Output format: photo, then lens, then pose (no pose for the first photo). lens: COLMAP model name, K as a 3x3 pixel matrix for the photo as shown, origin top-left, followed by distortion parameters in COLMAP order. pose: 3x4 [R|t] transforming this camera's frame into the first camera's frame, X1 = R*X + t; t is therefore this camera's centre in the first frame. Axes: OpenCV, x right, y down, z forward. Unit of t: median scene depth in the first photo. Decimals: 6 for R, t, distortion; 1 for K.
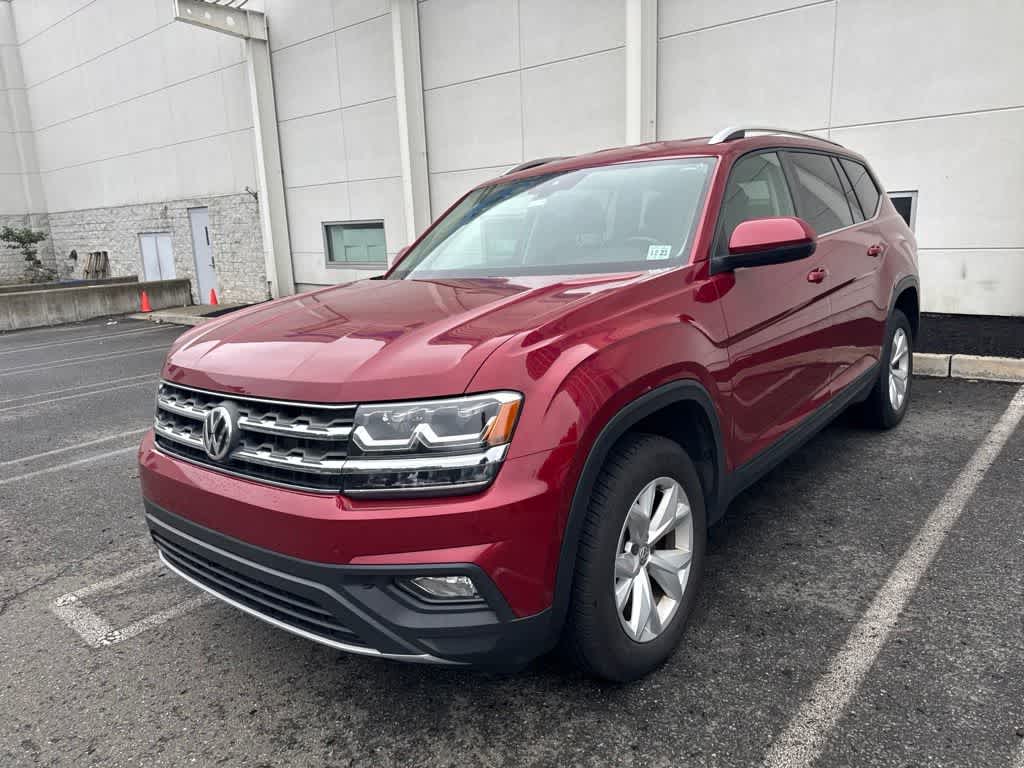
lens RADIAL K [[715.5, 0, 513.9], [0, 715.5, 381.4], [0, 0, 1]] dist [0.037988, -0.041593]
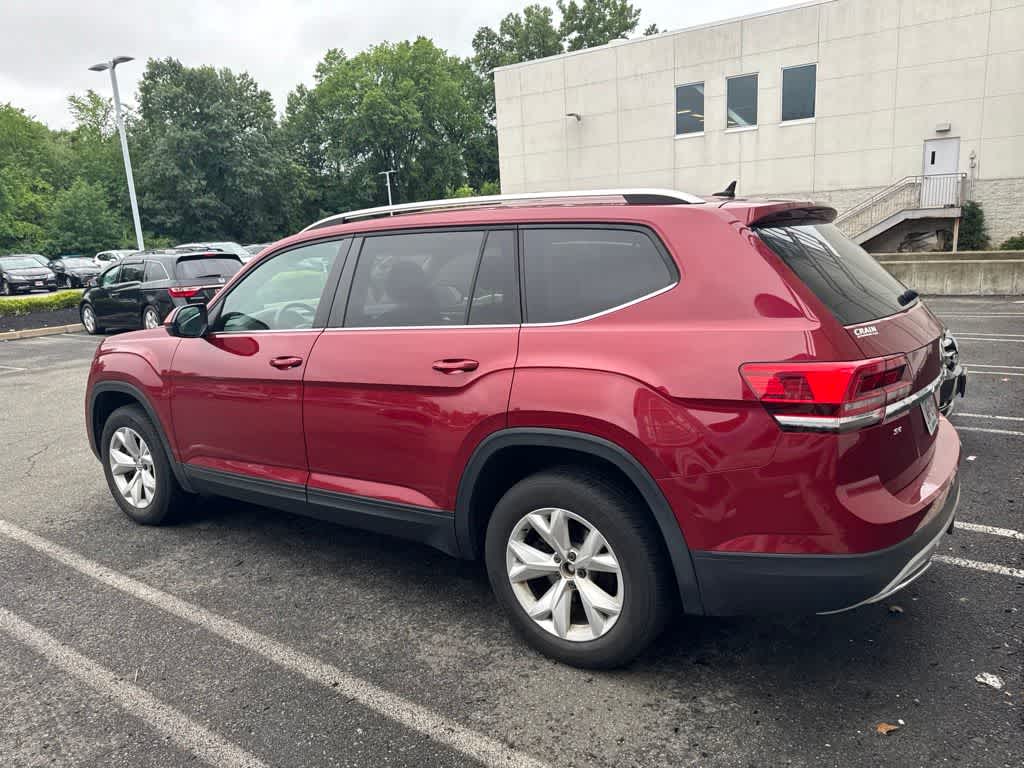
lens RADIAL K [[715.5, 0, 513.9], [0, 715.5, 381.4], [0, 0, 1]] dist [0.037988, -0.041593]
pose [[0.098926, 0.248550, -0.963554, 1.665948], [-0.168863, 0.958453, 0.229897, -0.473777], [0.980662, 0.139966, 0.136787, 1.337221]]
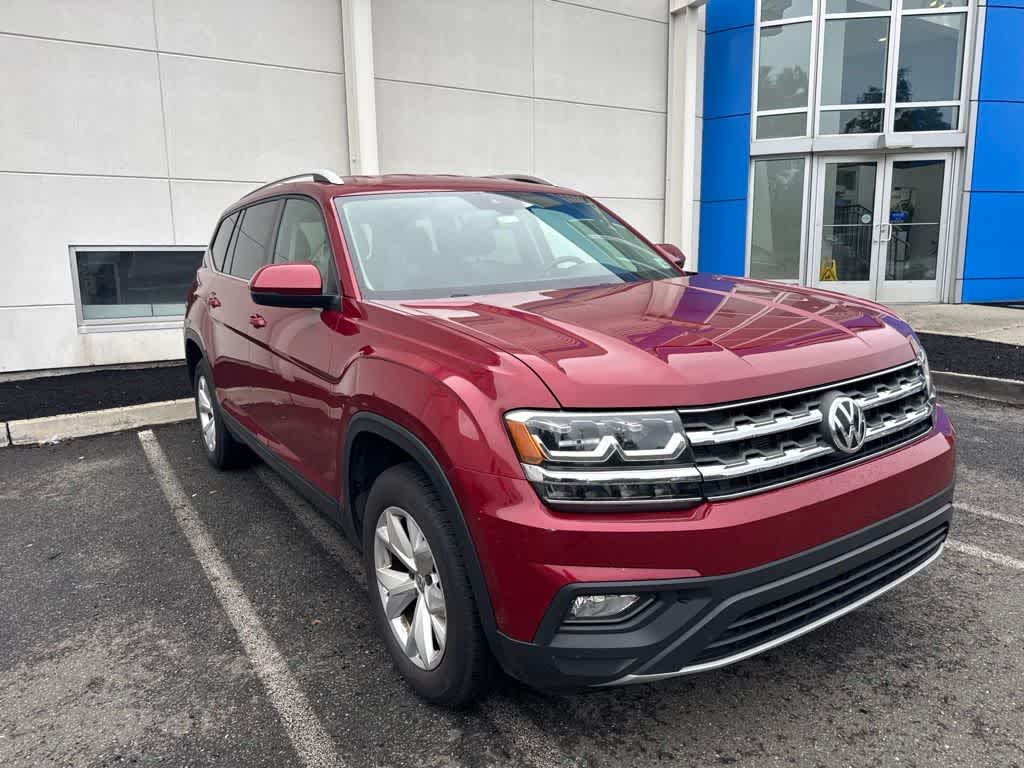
lens RADIAL K [[726.8, 0, 503.3], [0, 726.8, 372.1], [0, 0, 1]] dist [0.001211, -0.001696]
pose [[0.307256, -0.102762, 0.946062, -1.068258], [0.206860, 0.977593, 0.039005, -0.093155], [-0.928872, 0.183718, 0.321629, 0.815647]]
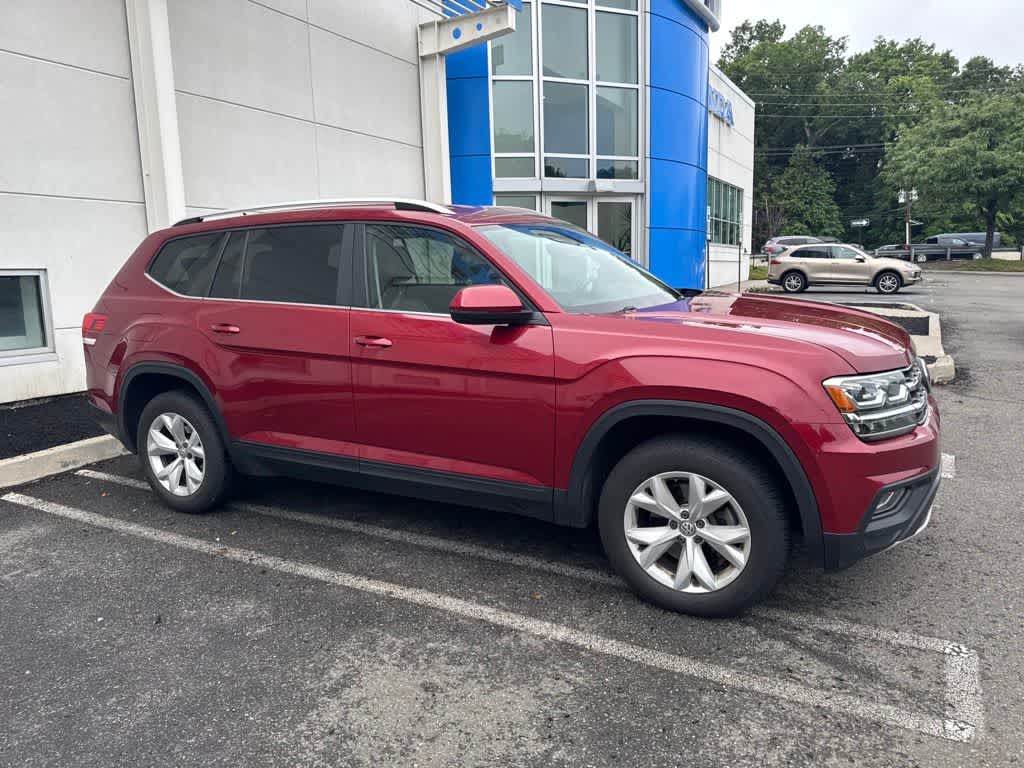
lens RADIAL K [[715.5, 0, 513.9], [0, 715.5, 381.4], [0, 0, 1]] dist [0.037988, -0.041593]
pose [[-0.195940, -0.089743, 0.976501, -1.291981], [0.245424, 0.959624, 0.137437, -0.256190], [-0.949408, 0.266586, -0.166004, 1.552478]]
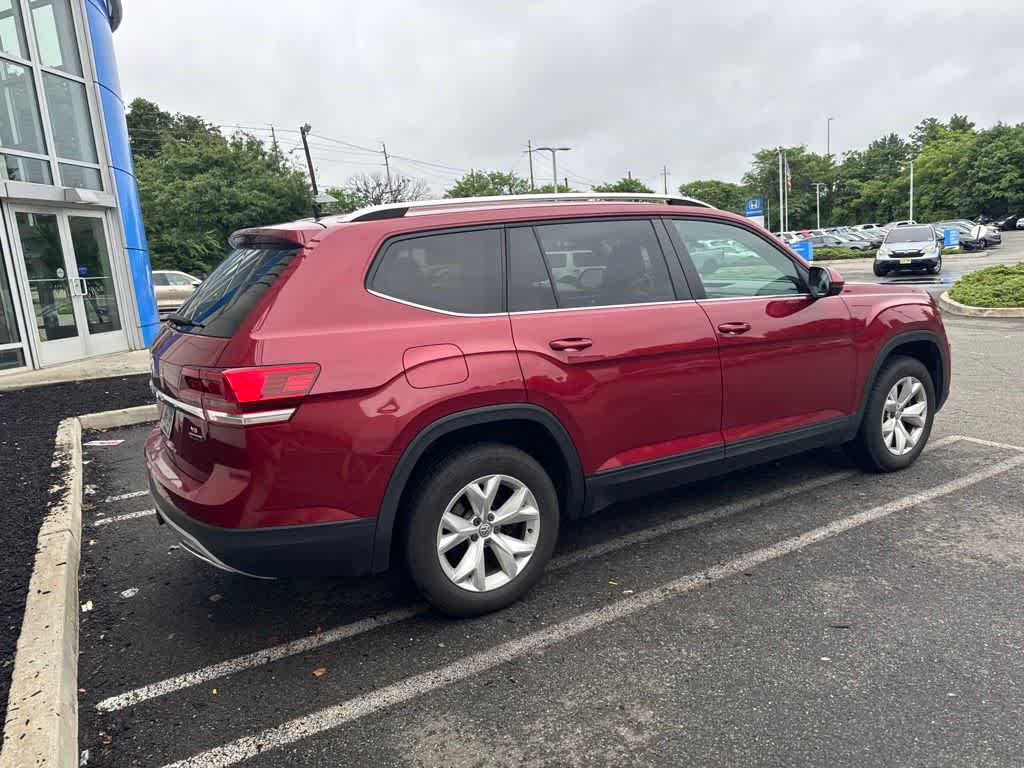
lens RADIAL K [[714.8, 0, 512.0], [0, 714.8, 384.0], [0, 0, 1]] dist [0.071598, -0.090896]
pose [[-0.936391, 0.065893, 0.344716, -0.111377], [0.191348, 0.919242, 0.344065, -0.647726], [-0.294206, 0.388140, -0.873378, 2.861483]]
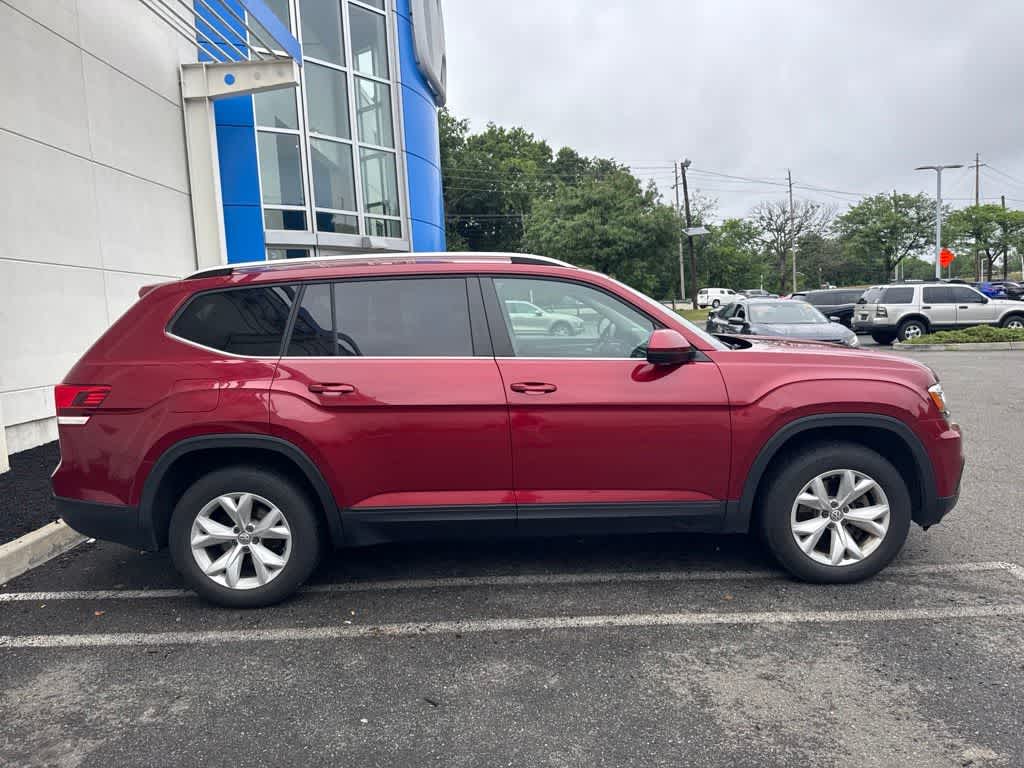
lens RADIAL K [[714.8, 0, 512.0], [0, 714.8, 384.0], [0, 0, 1]] dist [0.071598, -0.090896]
pose [[-0.630264, 0.009525, 0.776322, -1.008444], [0.244384, 0.951529, 0.186731, -0.466954], [-0.736915, 0.307411, -0.602042, 2.350986]]
